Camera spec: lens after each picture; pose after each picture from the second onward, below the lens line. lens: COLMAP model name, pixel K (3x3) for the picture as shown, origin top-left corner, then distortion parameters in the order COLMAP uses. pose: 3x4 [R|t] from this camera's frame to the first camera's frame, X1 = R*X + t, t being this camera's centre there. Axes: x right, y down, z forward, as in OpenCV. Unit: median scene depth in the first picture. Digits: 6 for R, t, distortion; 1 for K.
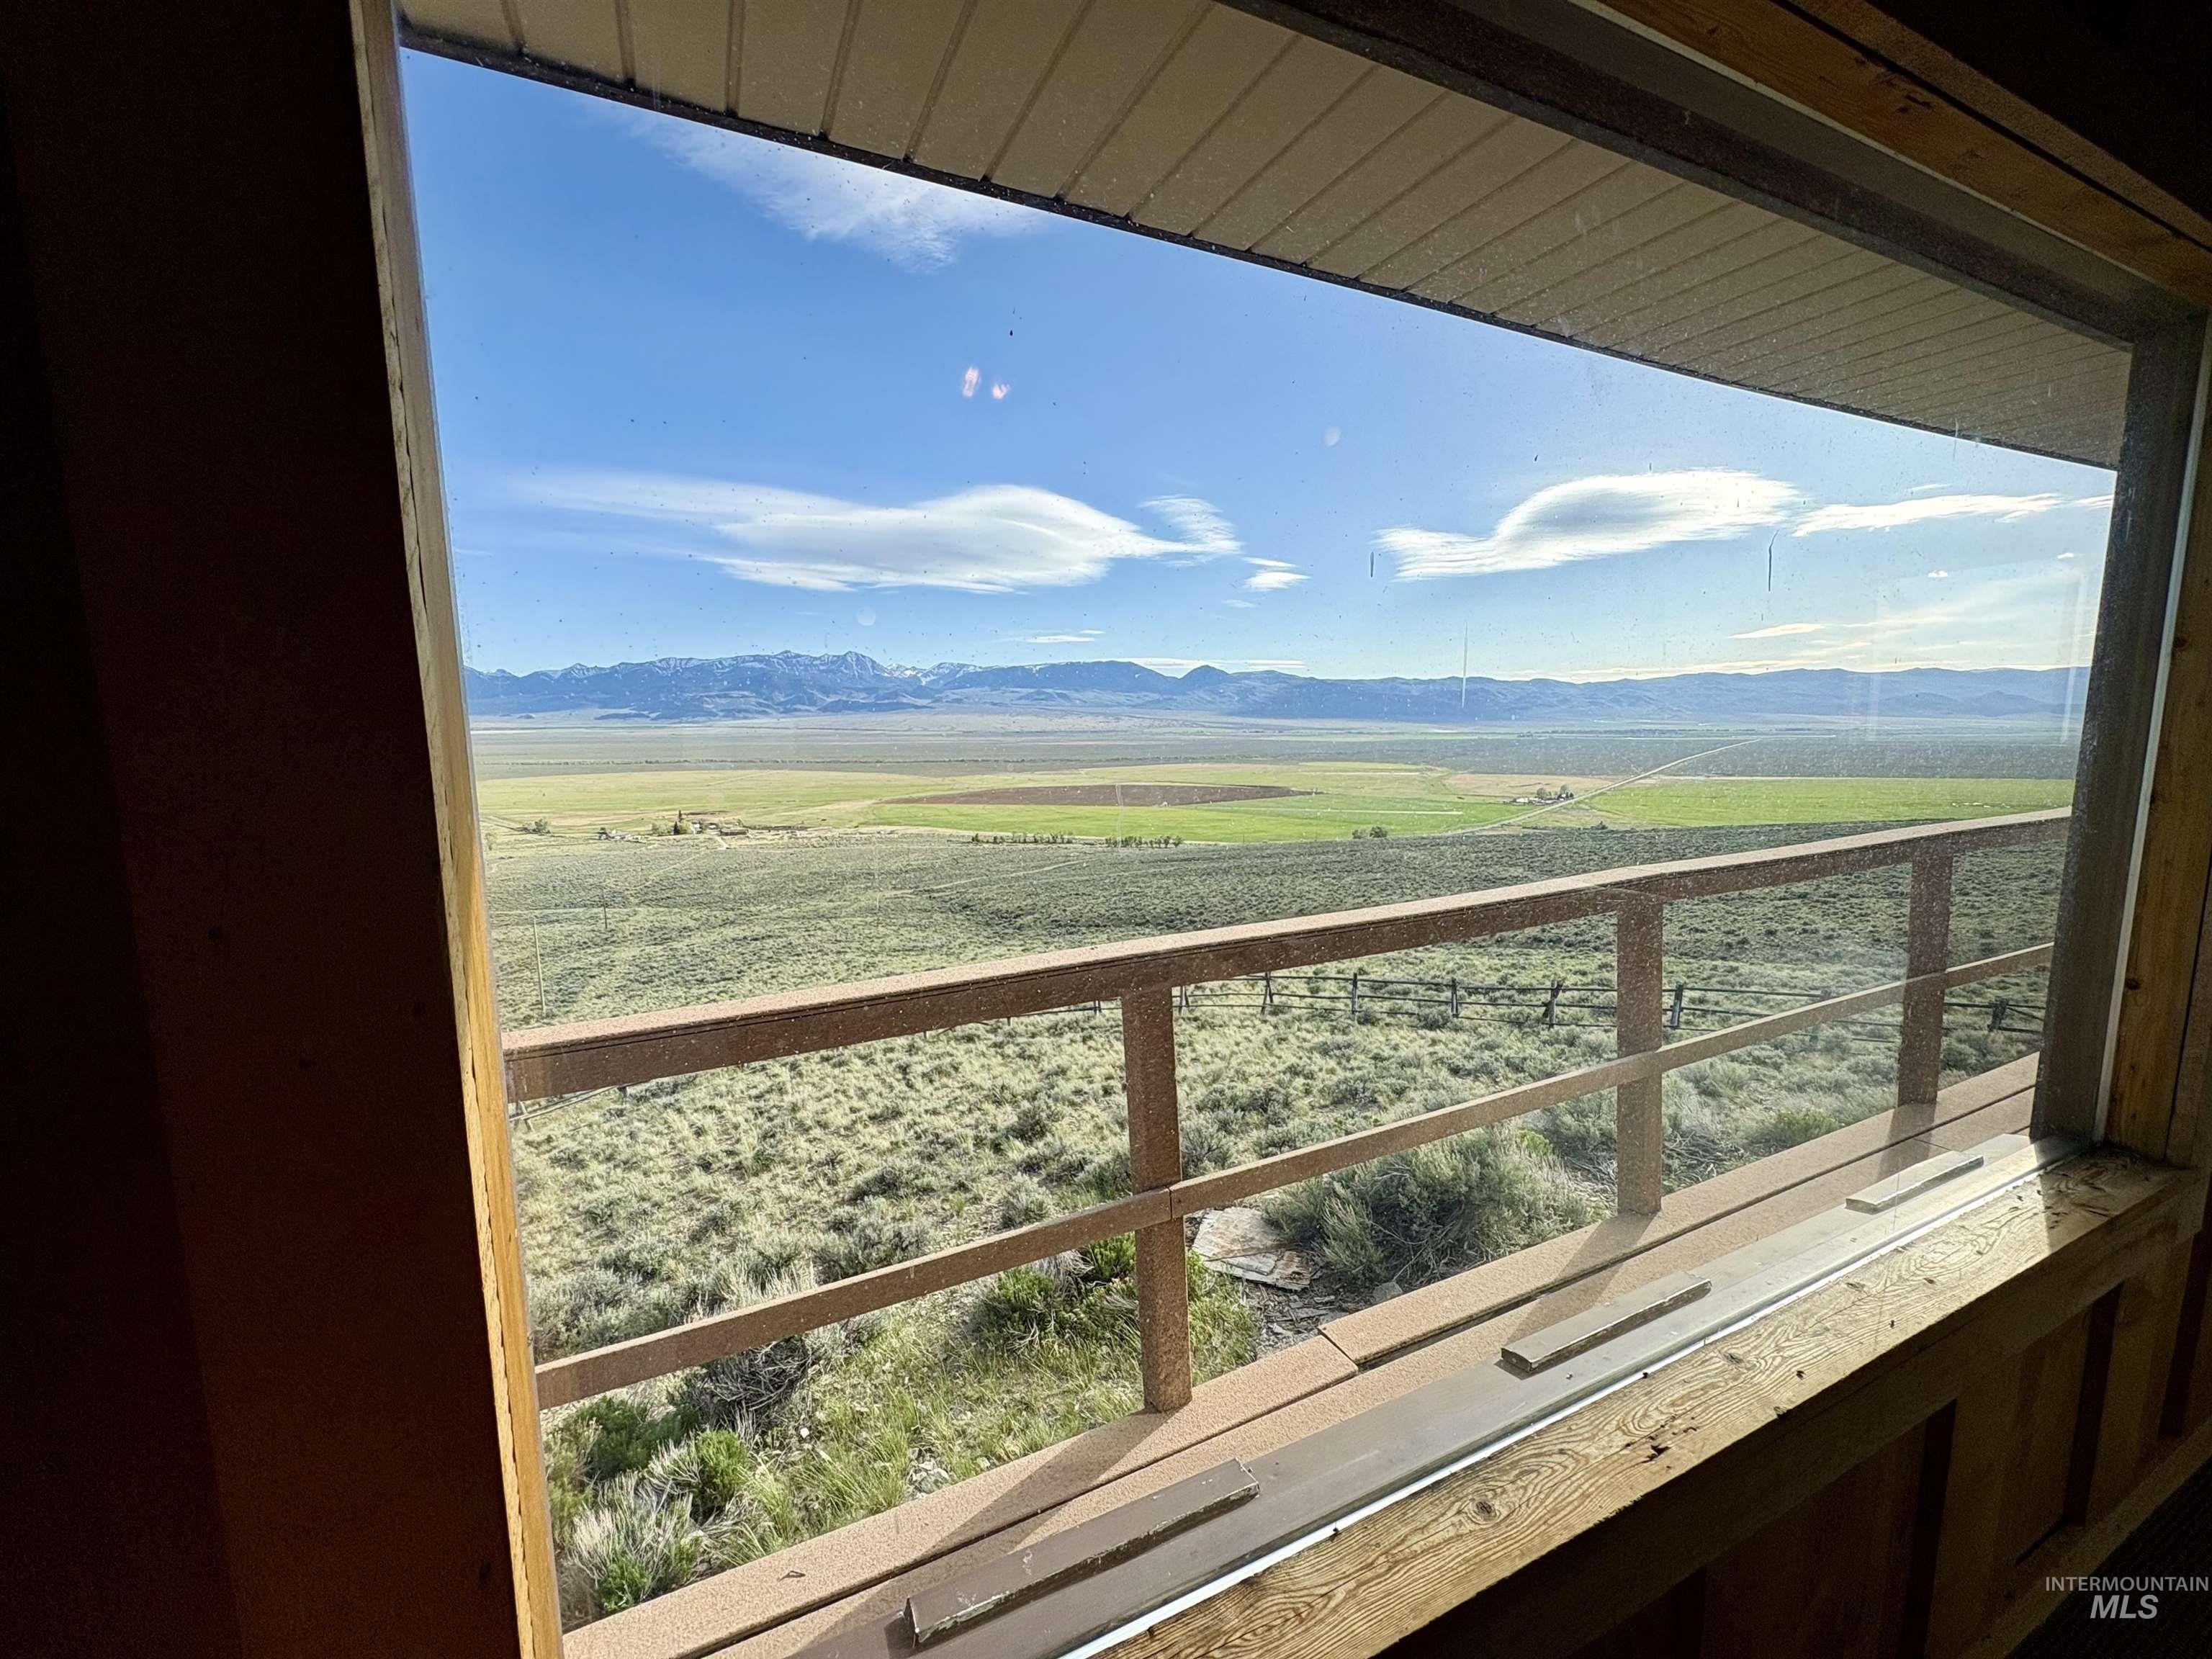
lens RADIAL K [[879.3, 0, 1108.9], [0, 879.3, 826.8], [0, 0, 1]] dist [-0.000538, -0.000202]
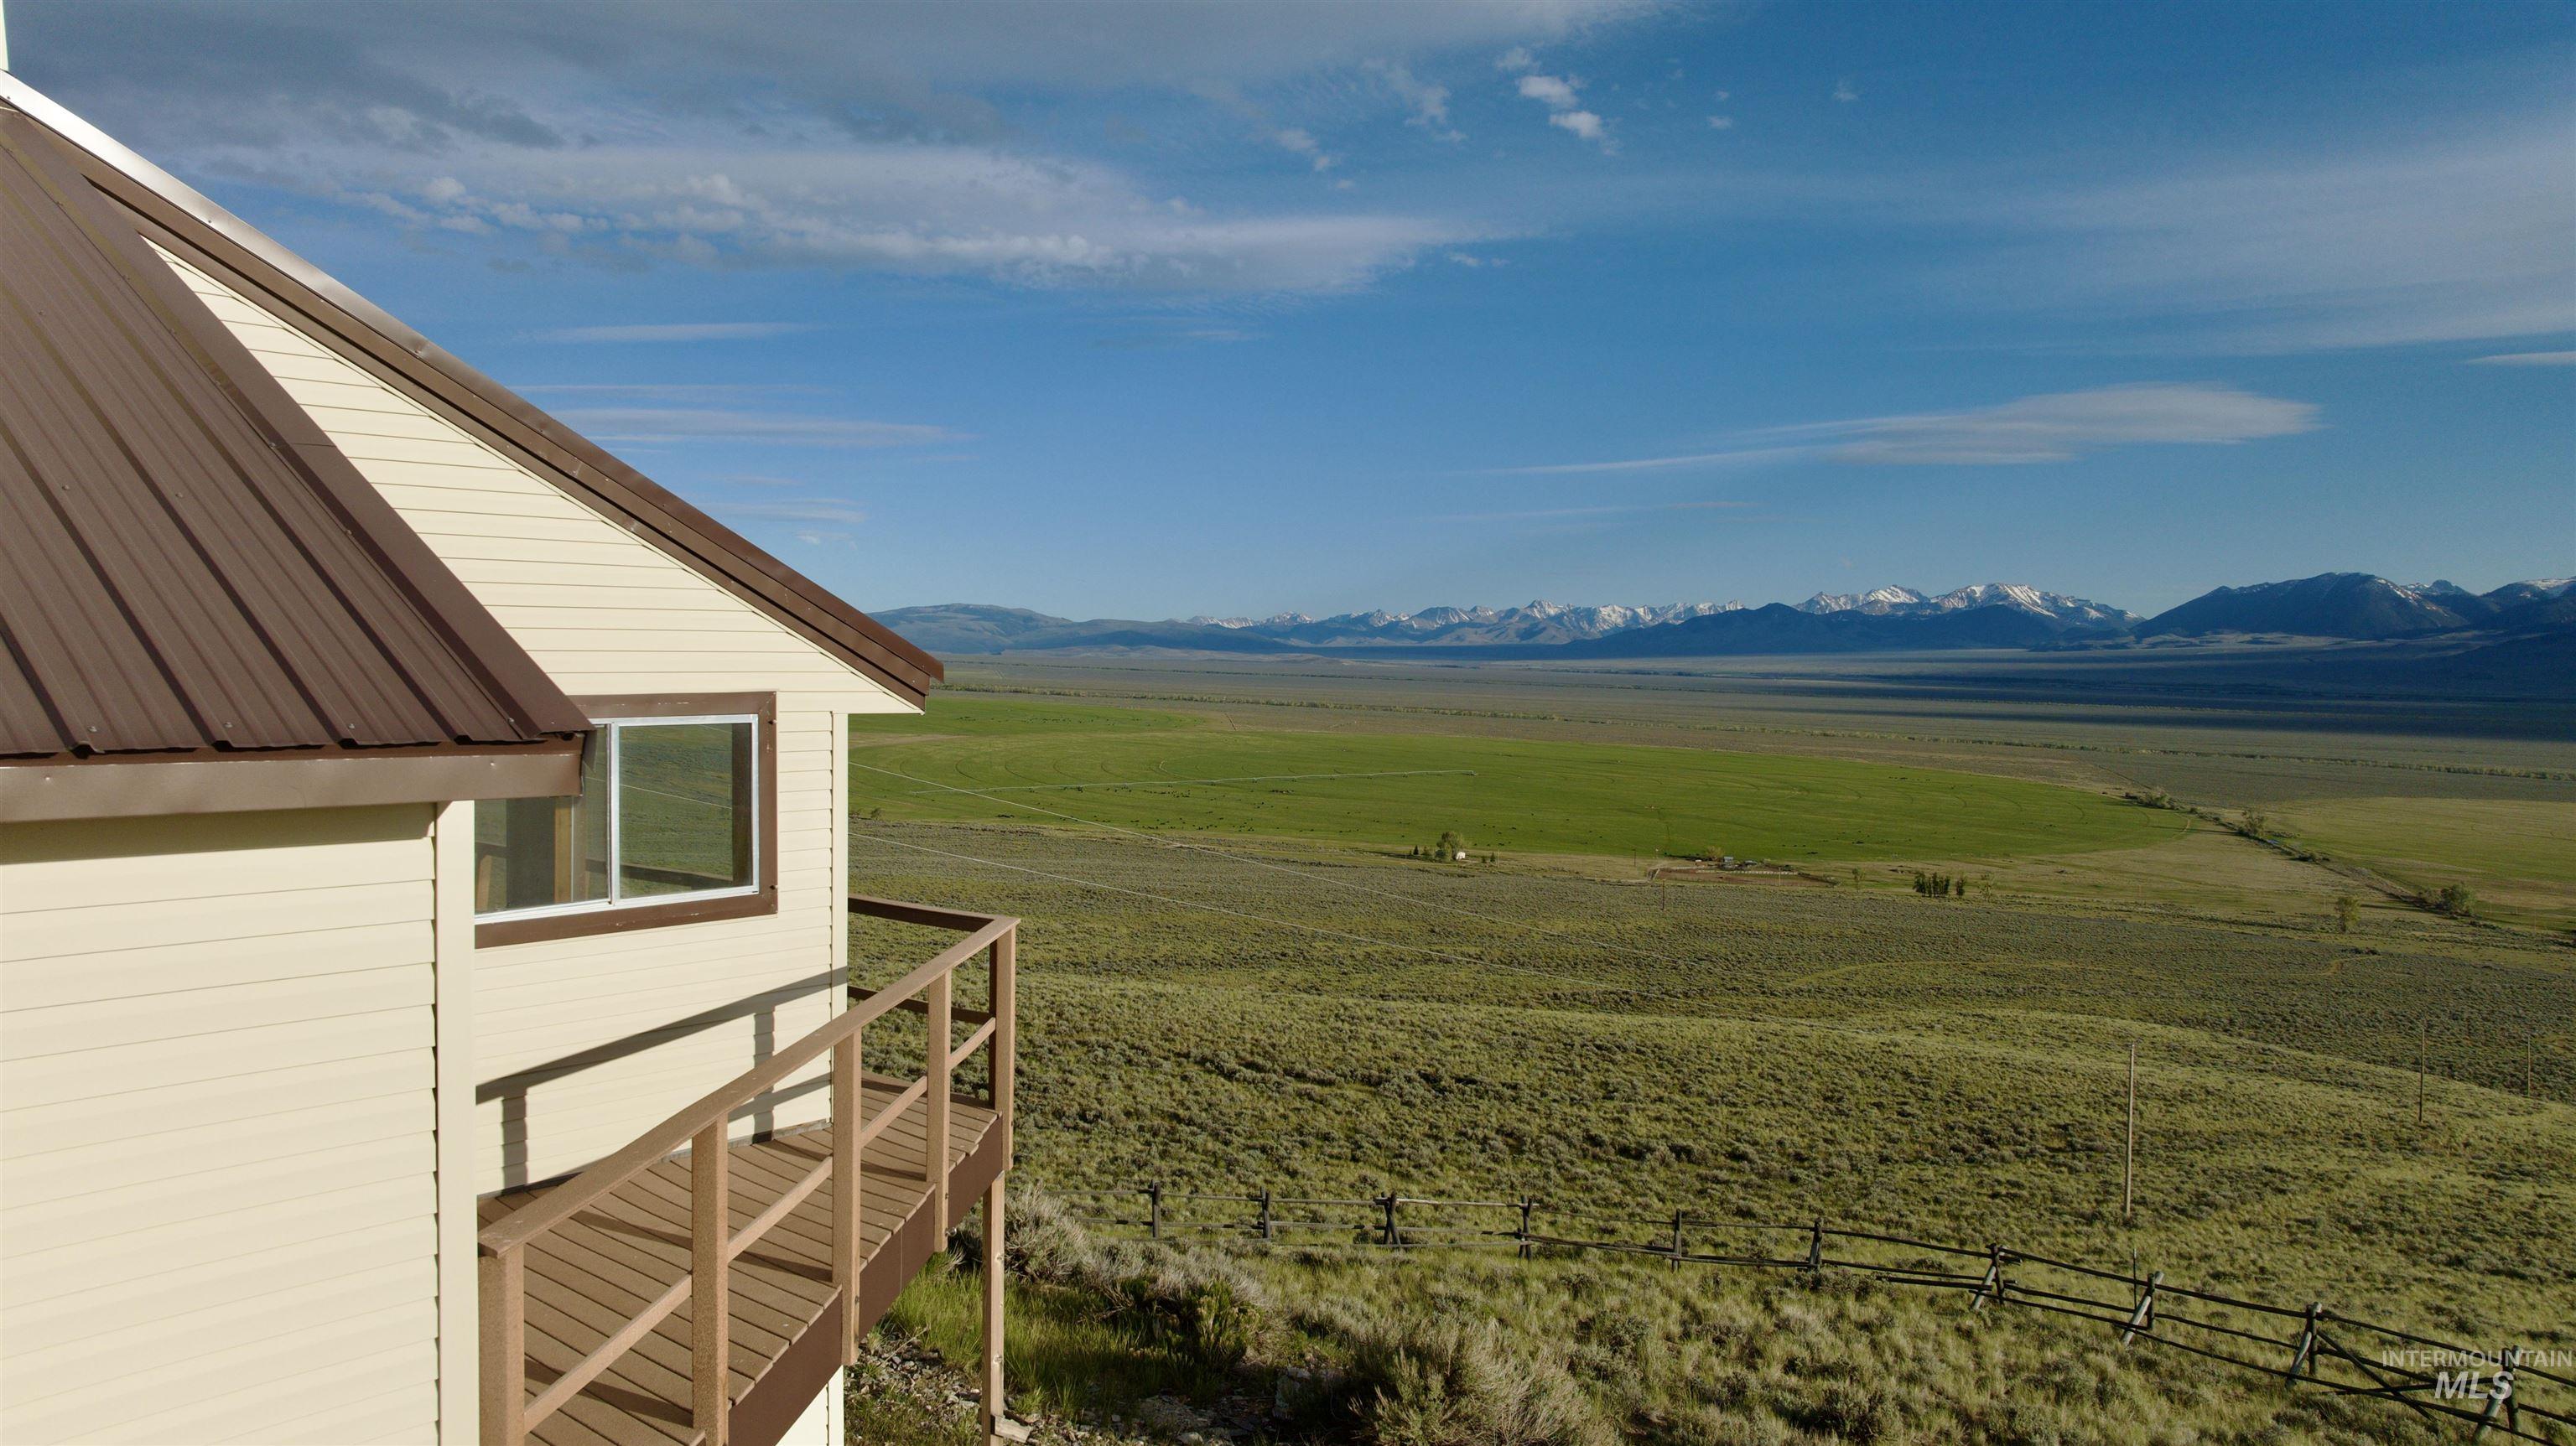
lens RADIAL K [[1830.2, 0, 1284.0], [0, 1830.2, 723.2], [0, 0, 1]] dist [0.006332, -0.000799]
pose [[0.384761, 0.048572, -0.921737, 0.155733], [-0.138381, 0.990363, -0.005576, -0.010128], [0.912584, 0.129696, 0.387775, 0.039143]]
